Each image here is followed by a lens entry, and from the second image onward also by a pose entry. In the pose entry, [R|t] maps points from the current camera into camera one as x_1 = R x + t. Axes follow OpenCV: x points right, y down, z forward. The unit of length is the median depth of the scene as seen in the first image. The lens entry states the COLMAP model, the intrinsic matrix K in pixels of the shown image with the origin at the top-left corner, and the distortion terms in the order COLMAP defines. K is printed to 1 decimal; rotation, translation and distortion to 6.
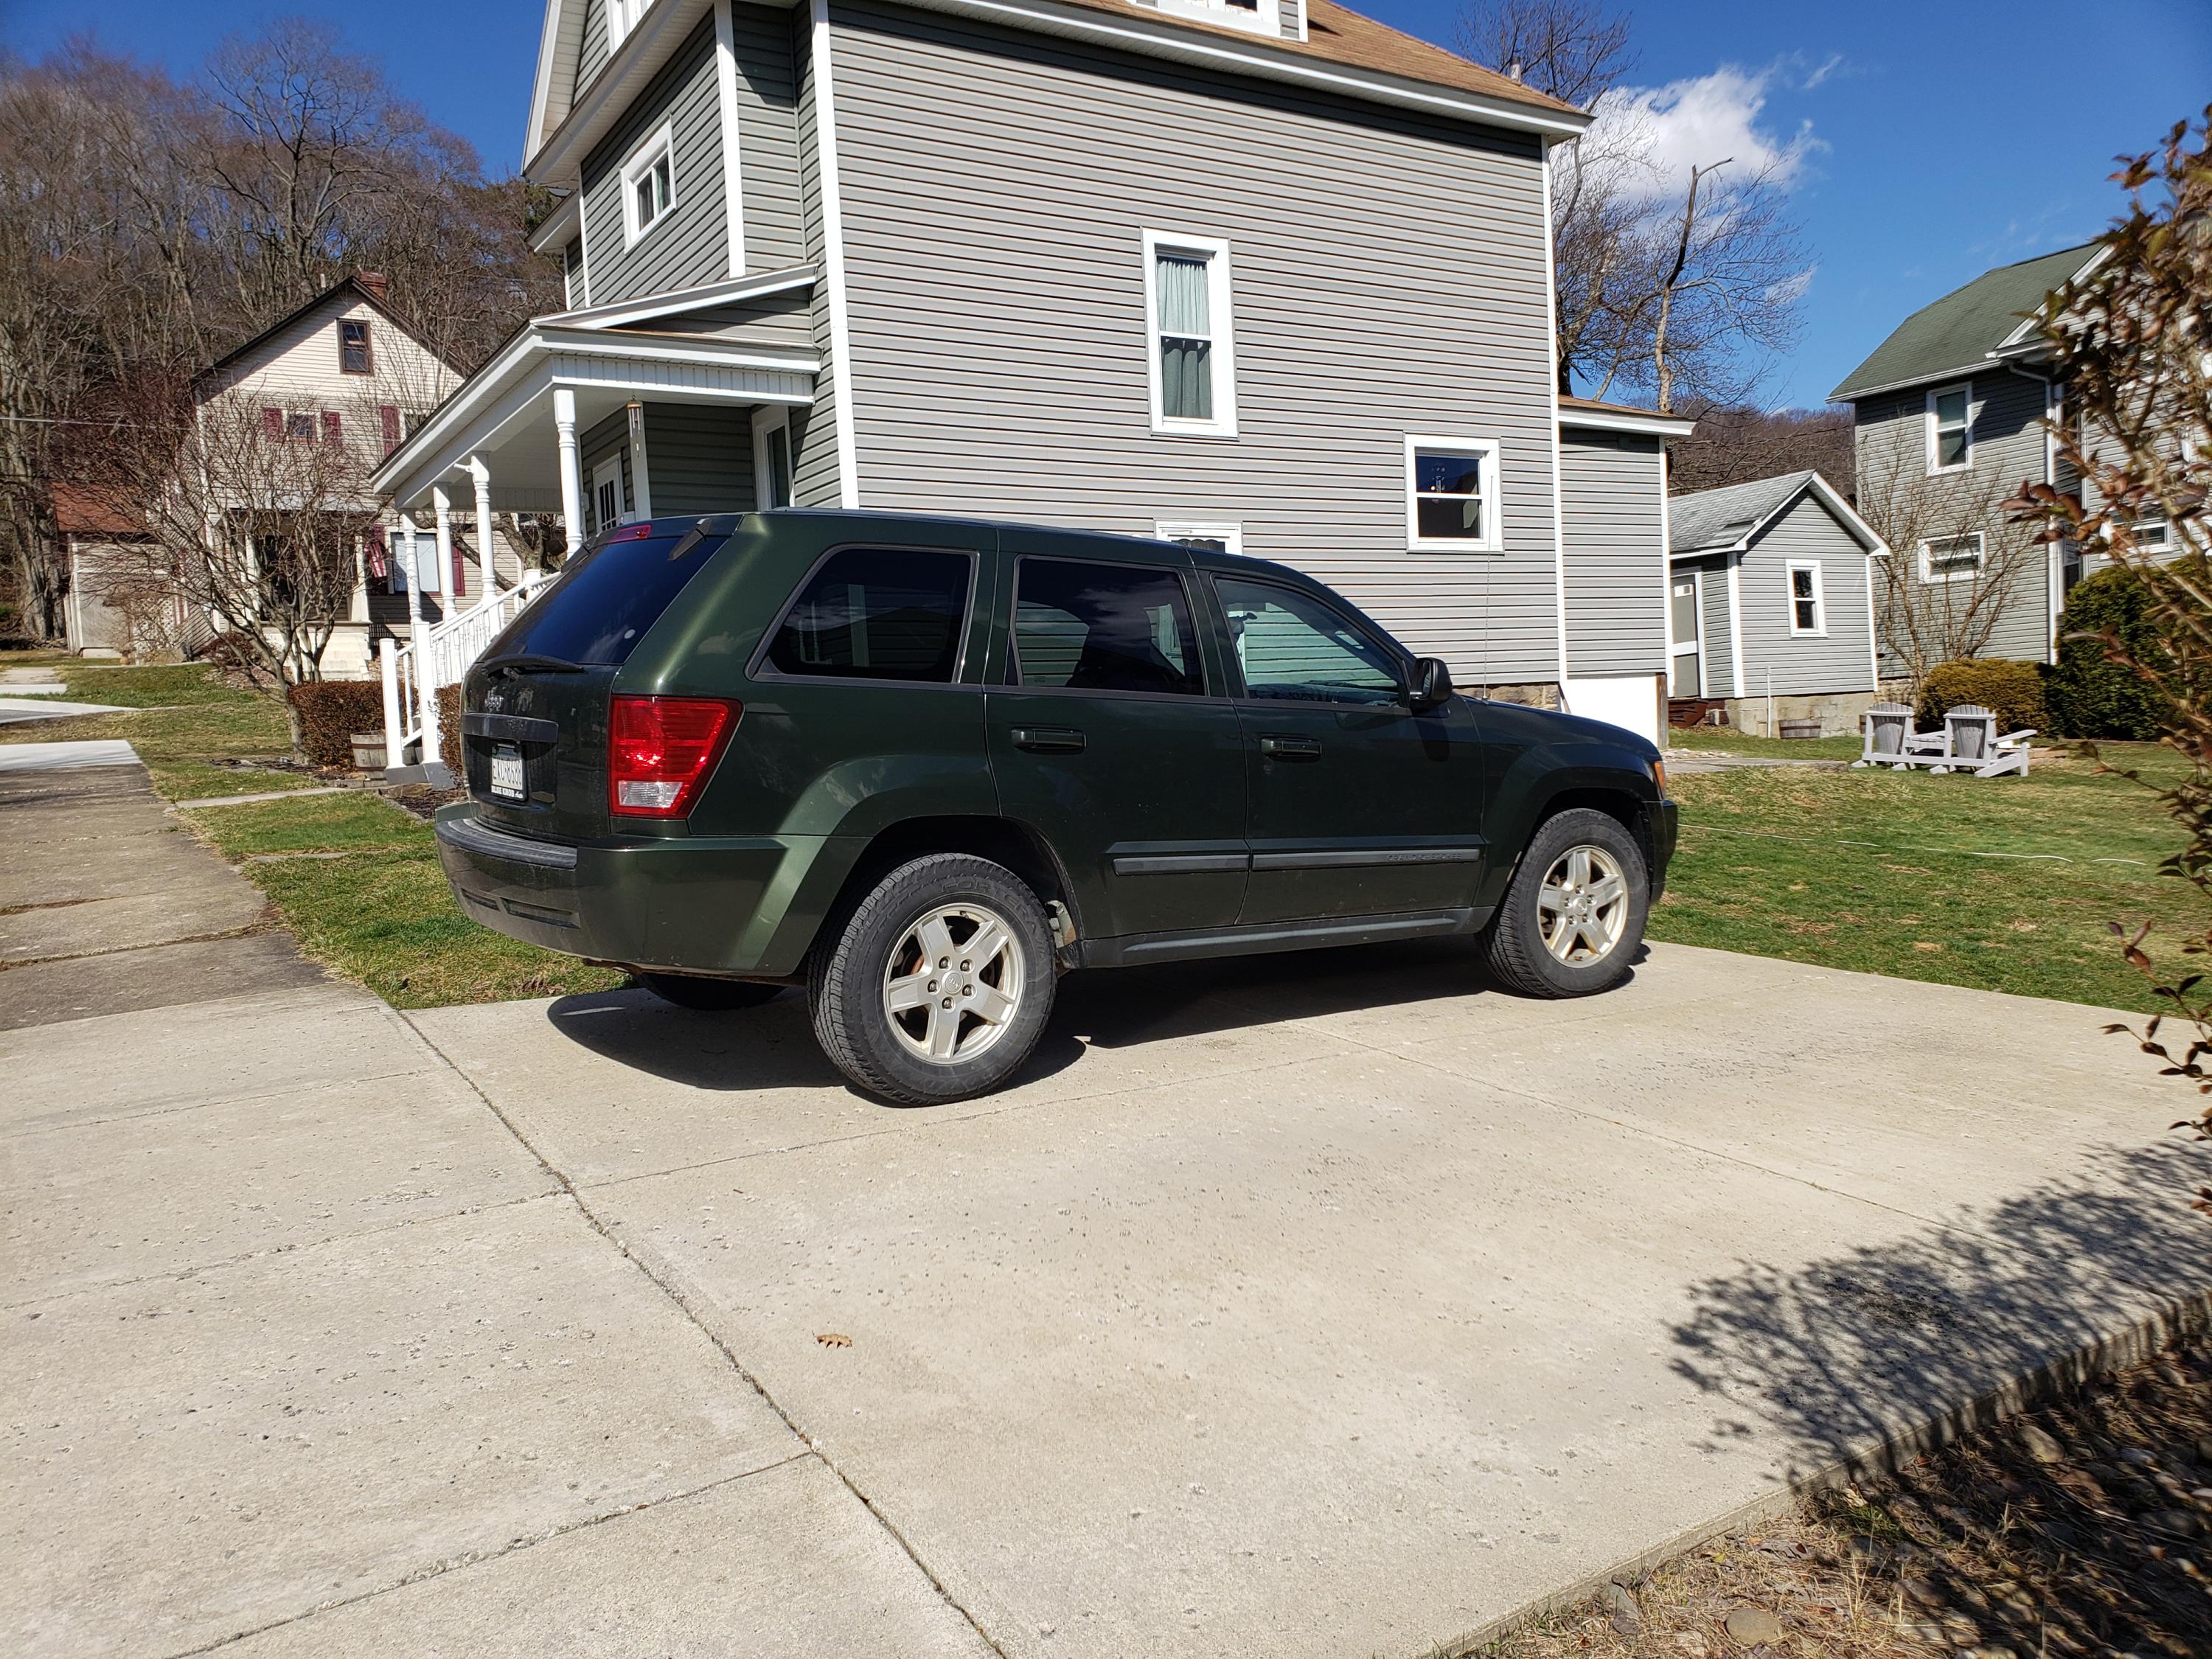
lens RADIAL K [[1708.8, 0, 1106.0], [0, 1708.8, 829.5], [0, 0, 1]] dist [-0.005134, 0.067365]
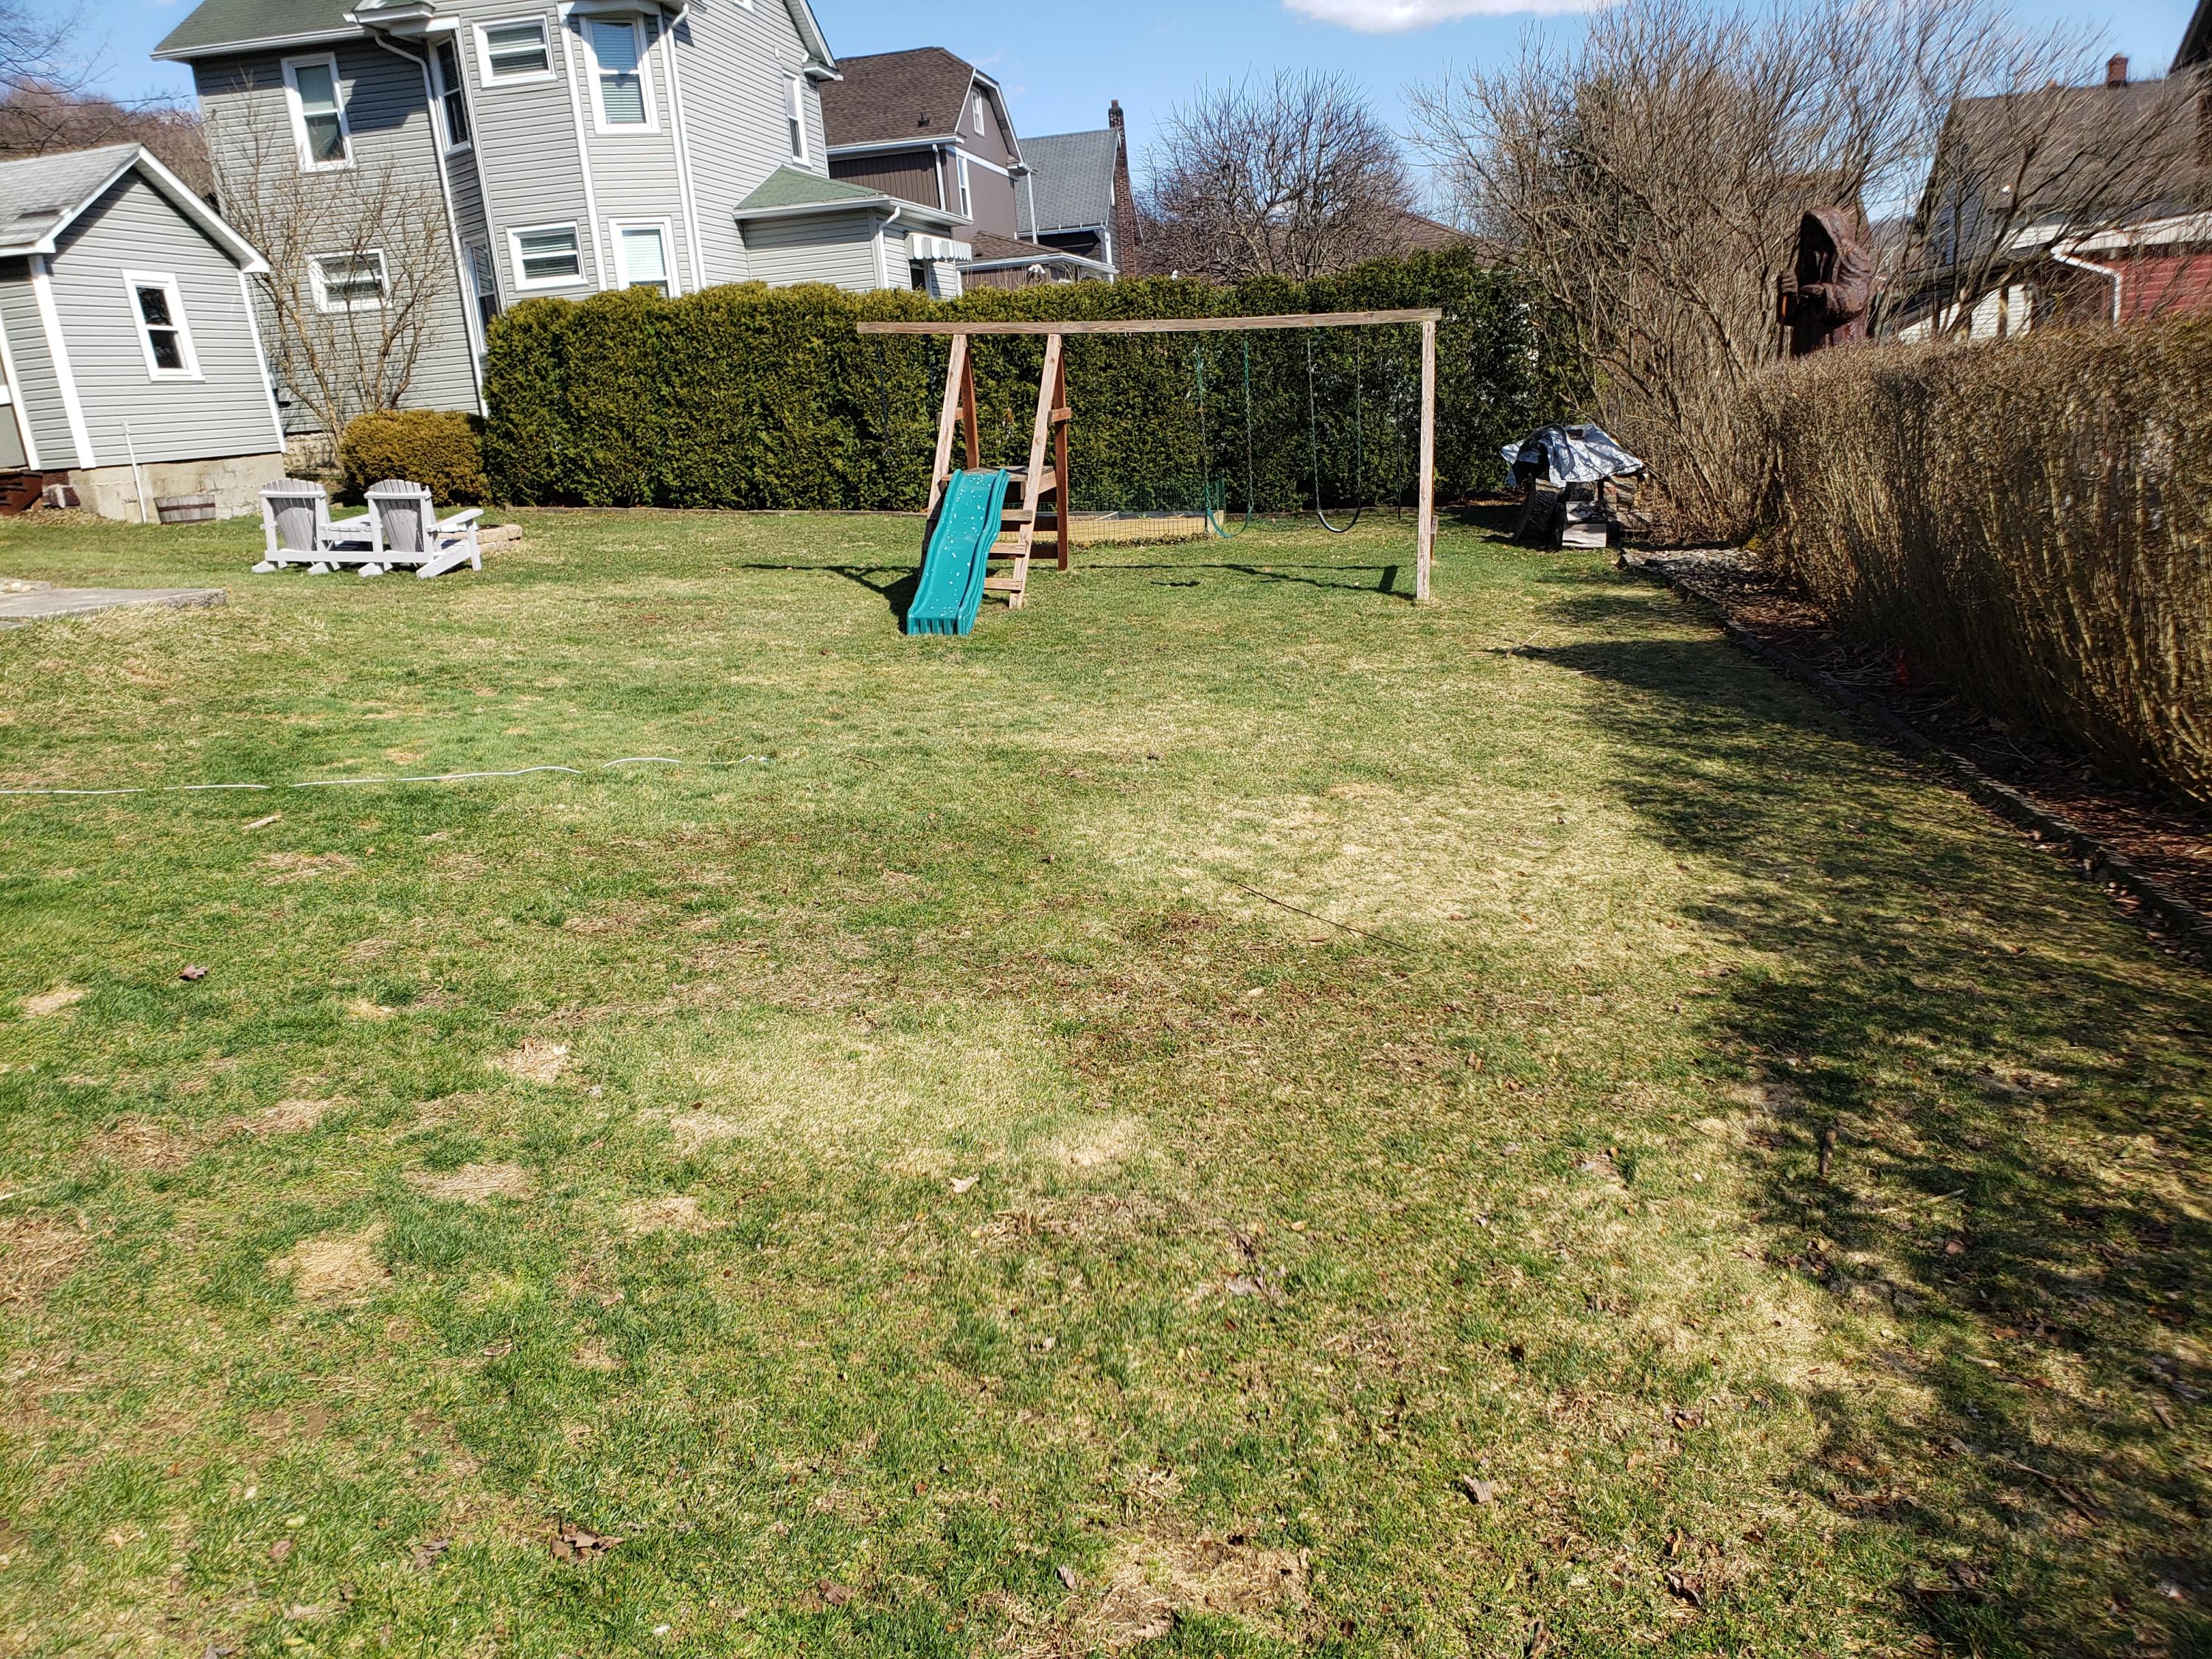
lens RADIAL K [[1613.9, 0, 1106.0], [0, 1613.9, 829.5], [0, 0, 1]] dist [0.007754, 0.003545]
pose [[0.652072, -0.201093, 0.731002, 0.119930], [0.078791, 0.976936, 0.198464, -0.029851], [-0.754052, -0.071816, 0.652877, 0.220960]]
